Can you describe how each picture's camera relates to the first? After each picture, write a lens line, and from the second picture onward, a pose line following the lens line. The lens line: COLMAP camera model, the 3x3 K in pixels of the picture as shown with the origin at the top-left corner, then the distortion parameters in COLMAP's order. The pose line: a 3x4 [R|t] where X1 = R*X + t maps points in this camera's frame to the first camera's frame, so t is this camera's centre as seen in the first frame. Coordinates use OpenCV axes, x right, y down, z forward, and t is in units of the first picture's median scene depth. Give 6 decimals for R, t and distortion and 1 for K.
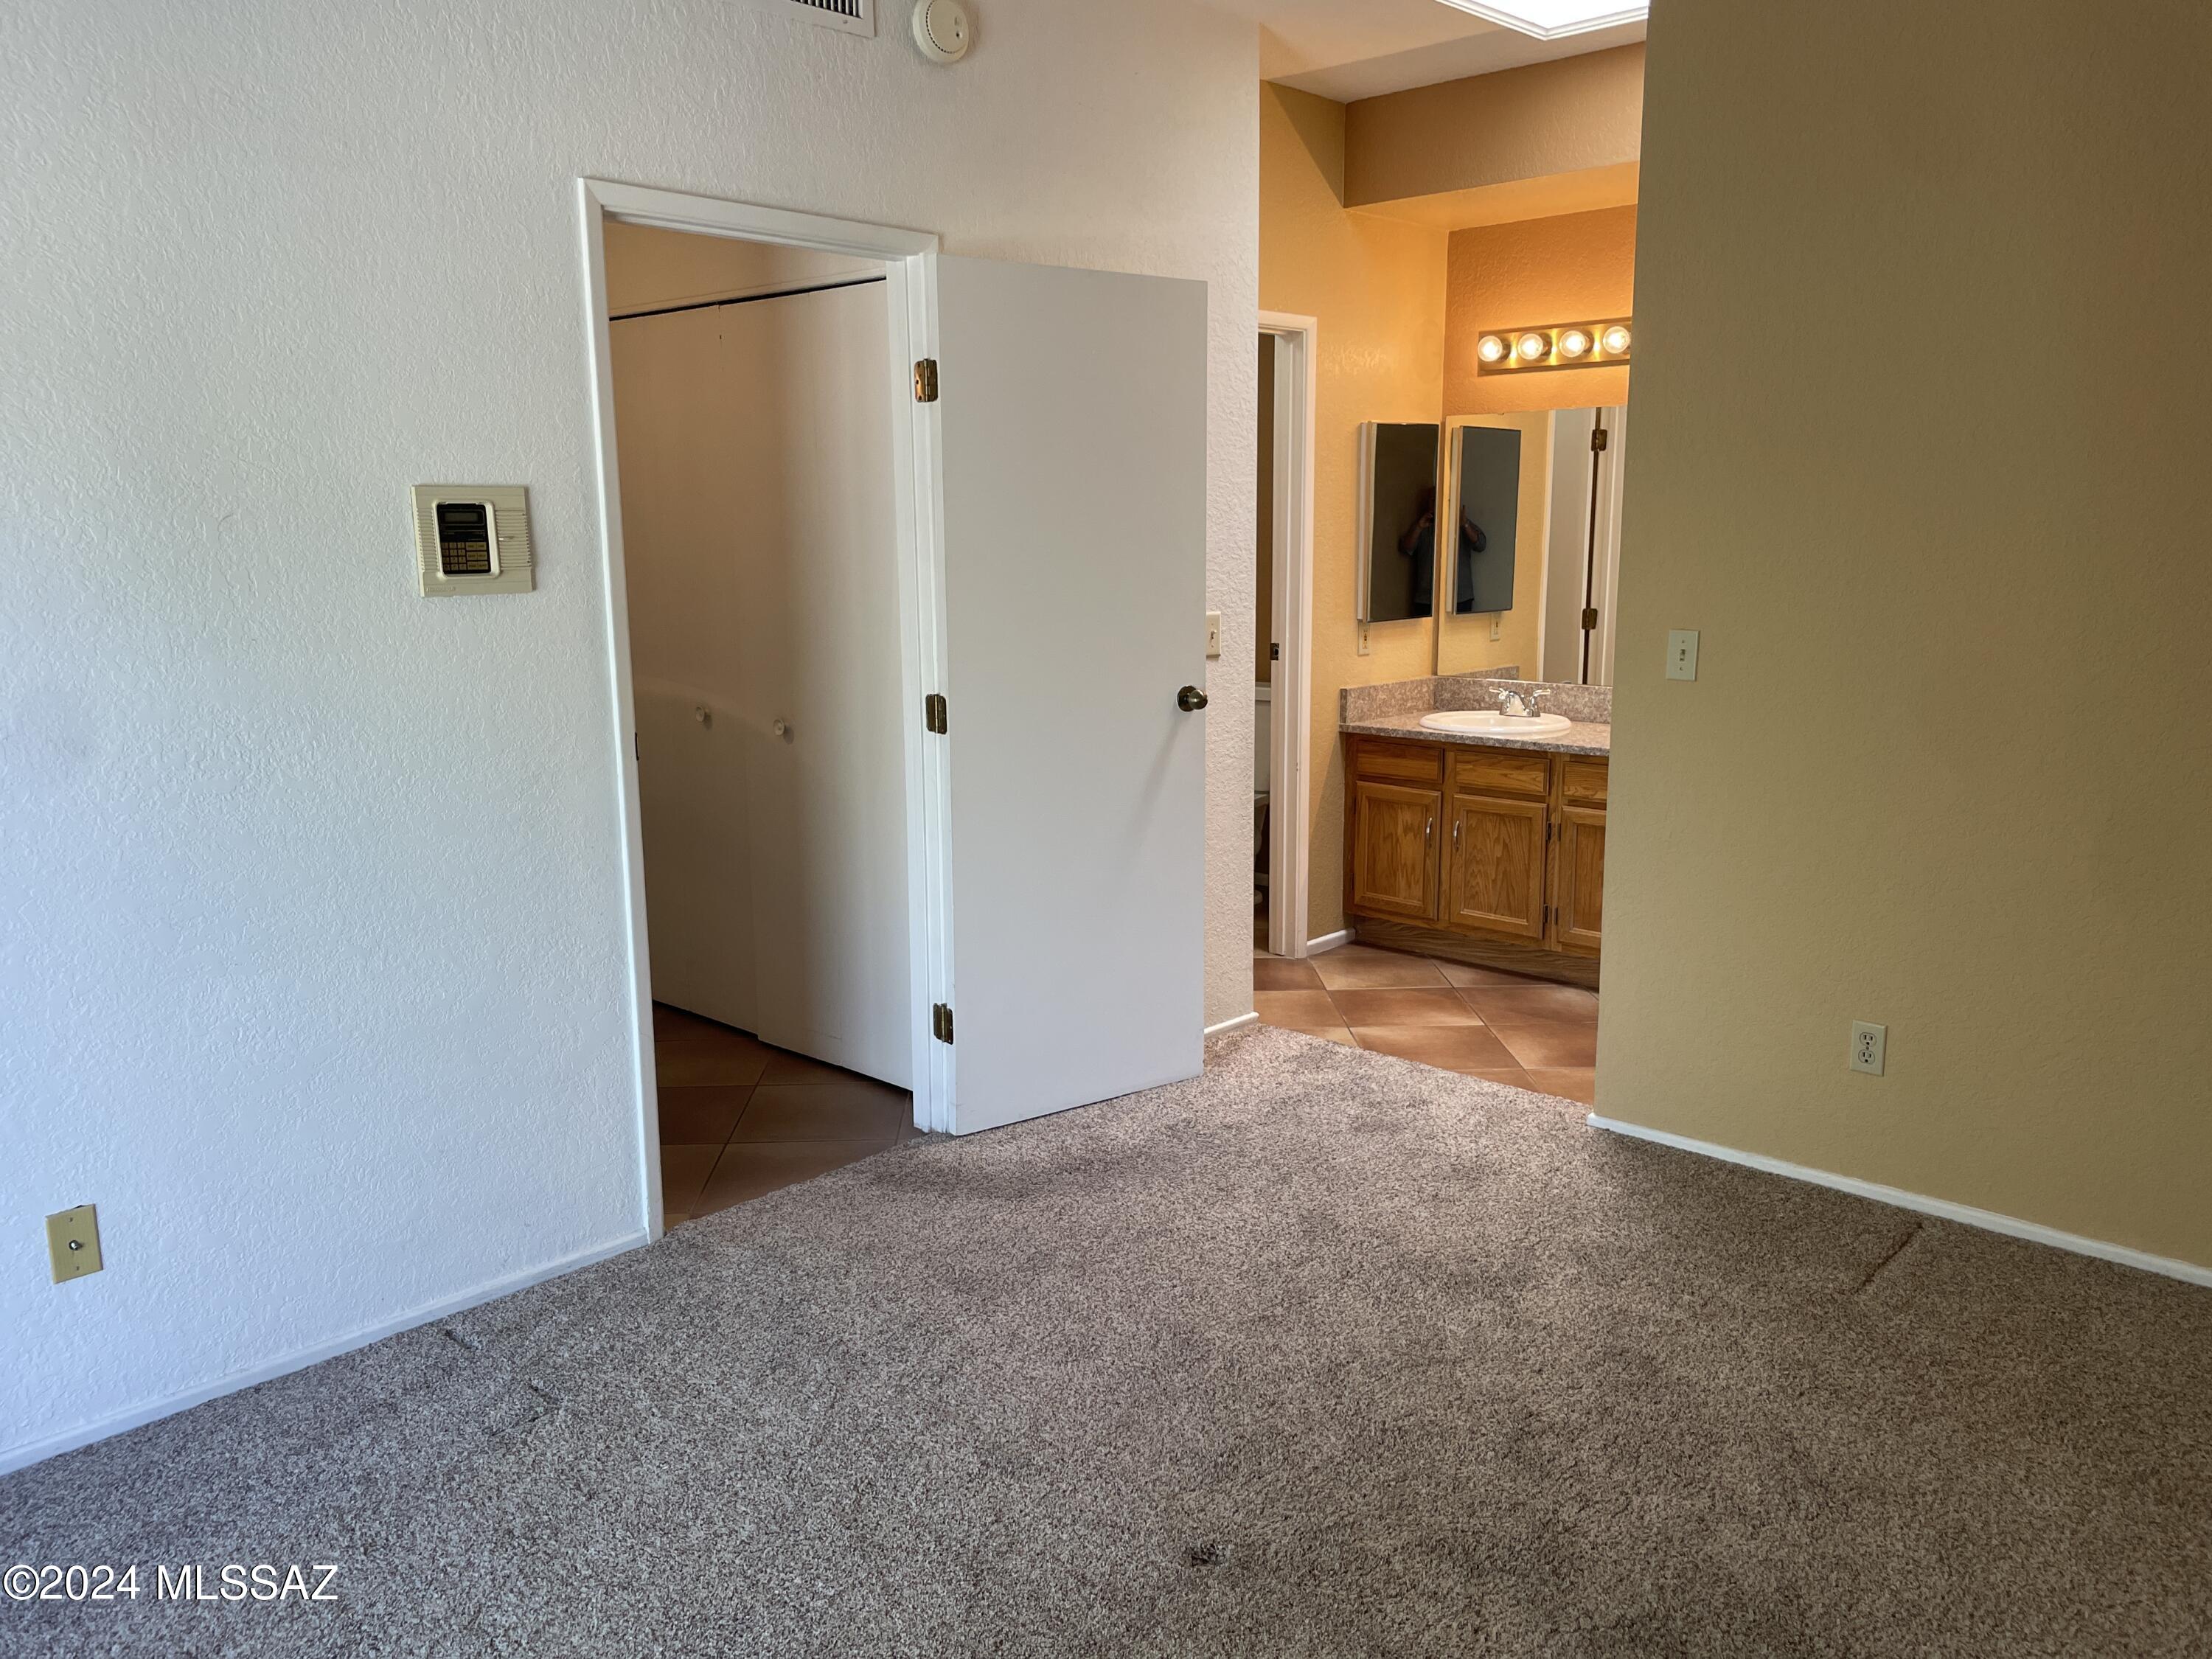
lens RADIAL K [[1669.3, 0, 1102.3], [0, 1669.3, 833.7], [0, 0, 1]] dist [0.079823, -0.107057]
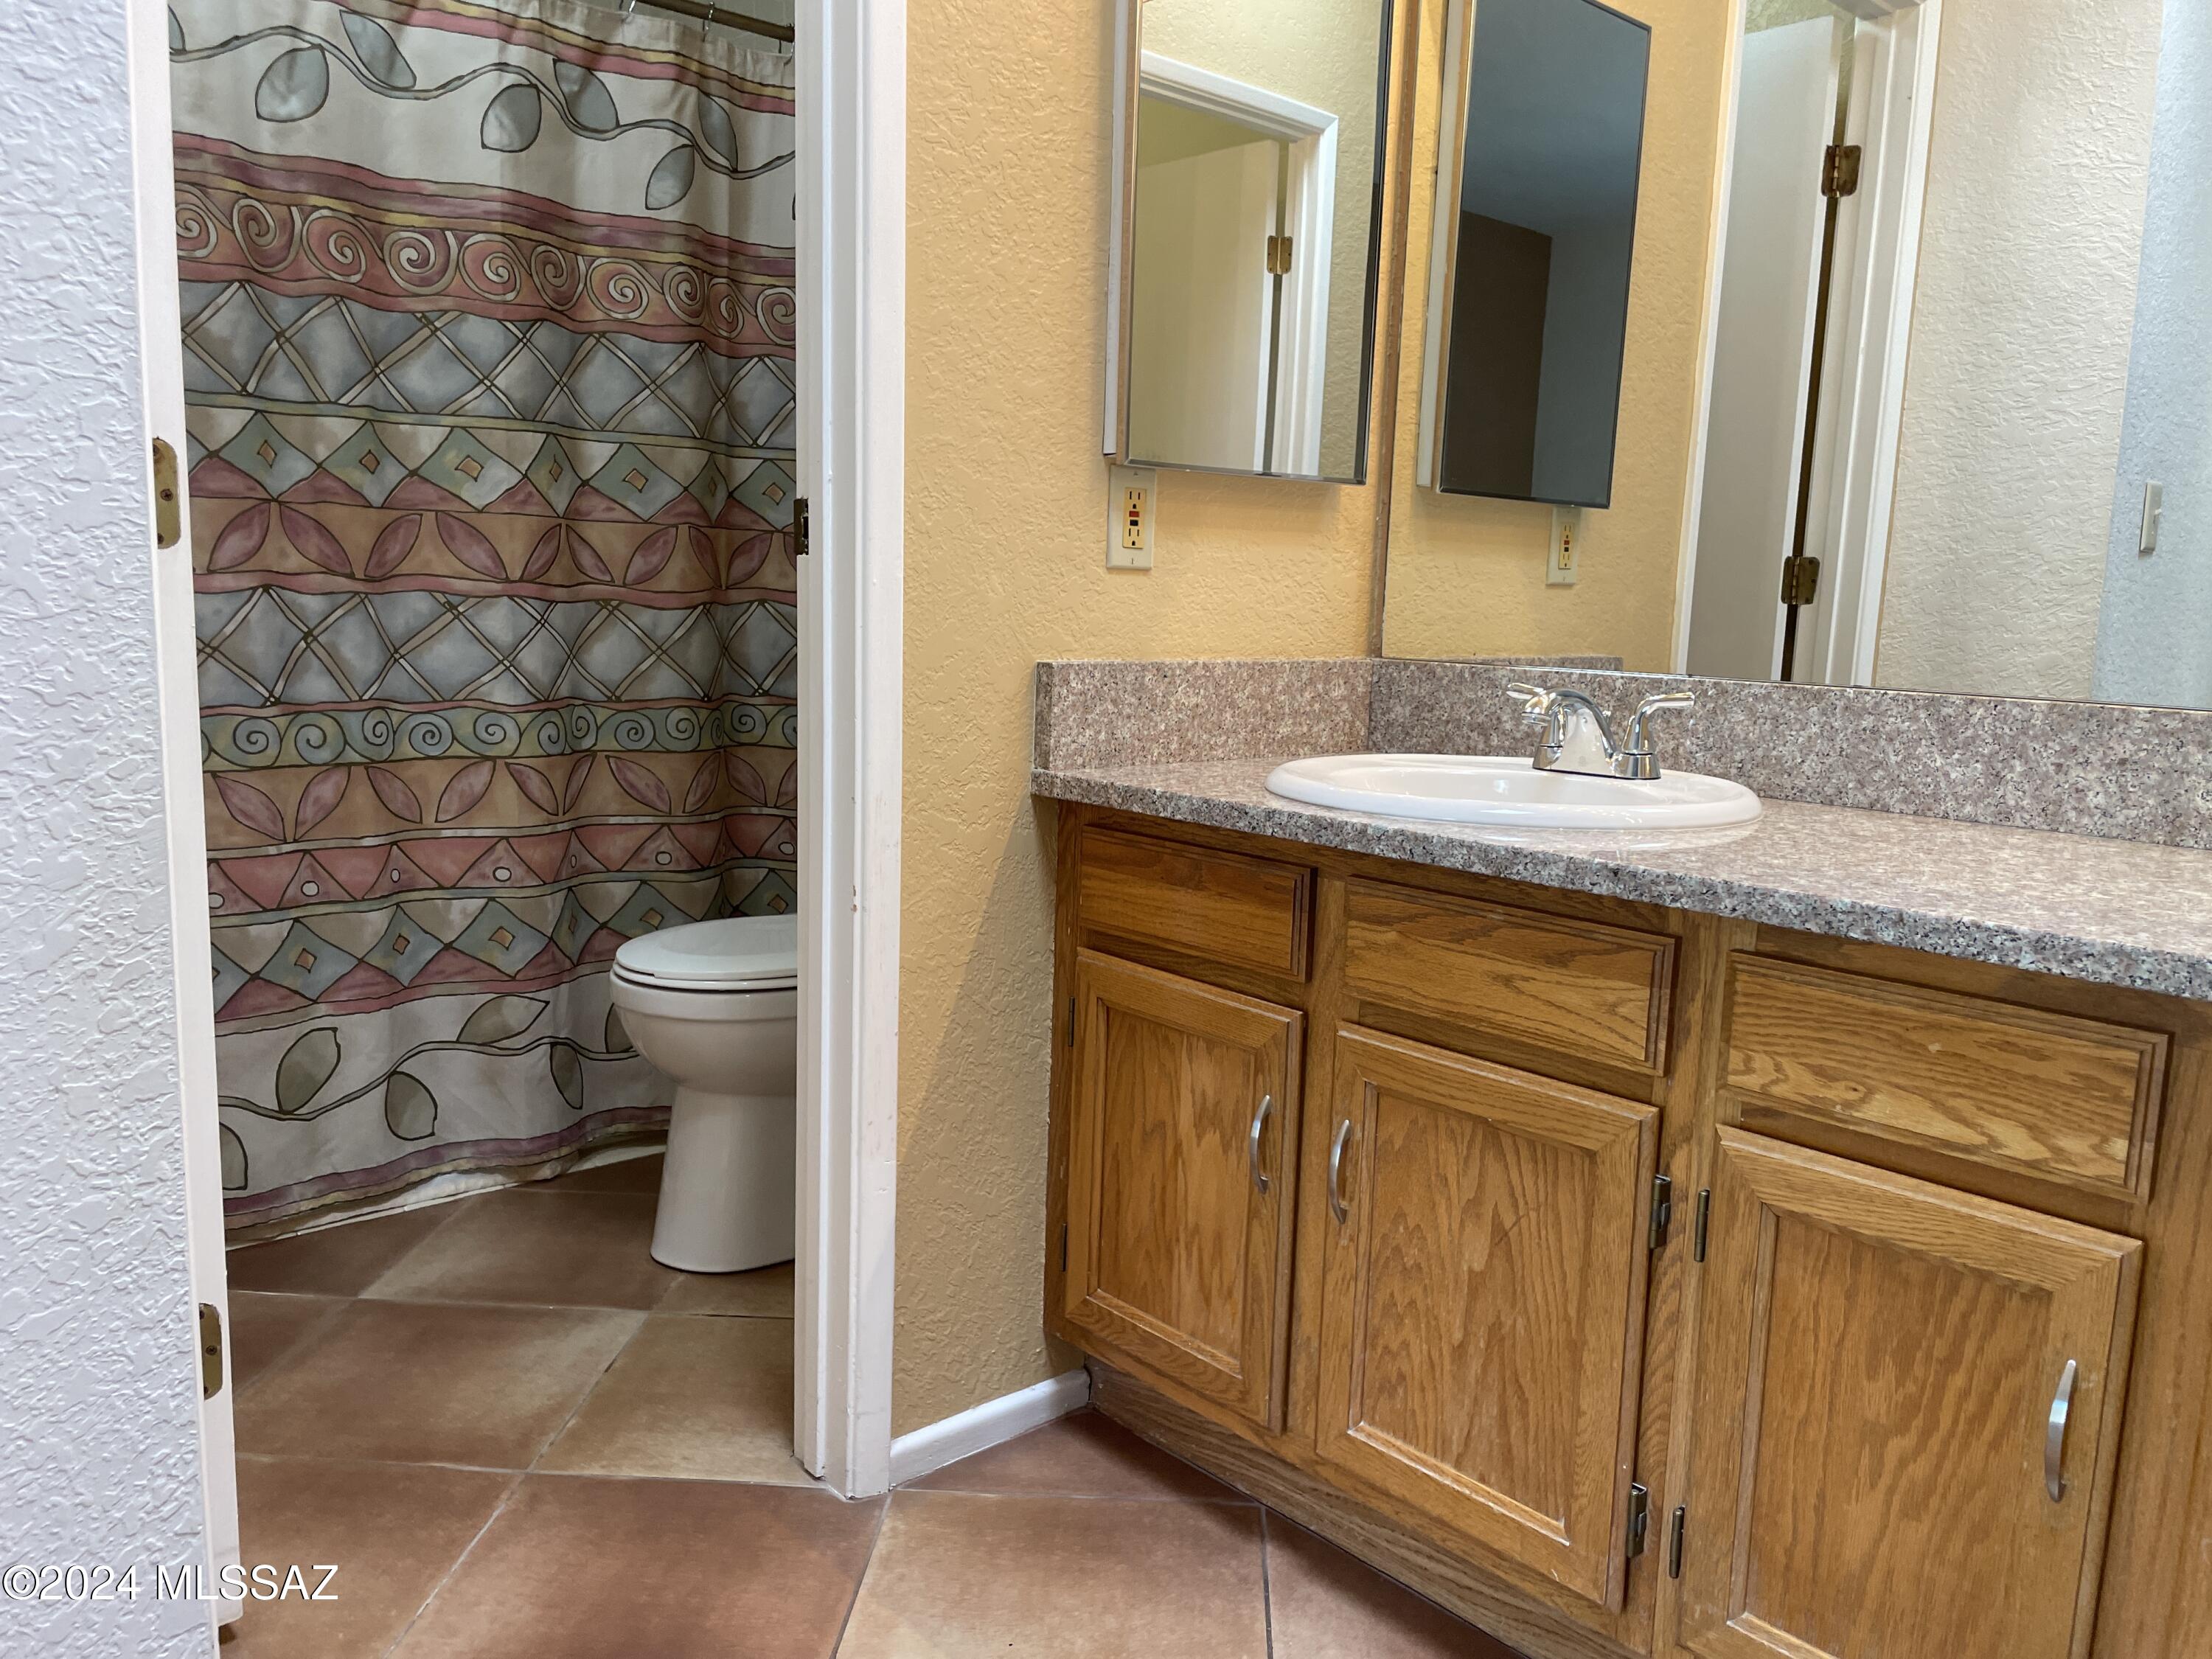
lens RADIAL K [[1669.3, 0, 1121.0], [0, 1669.3, 848.7], [0, 0, 1]] dist [0.079823, -0.107057]
pose [[0.995770, 0.051348, -0.076188, 0.187374], [-0.053717, 0.998124, -0.029387, -0.042518], [0.074536, 0.033355, 0.996660, 0.686130]]
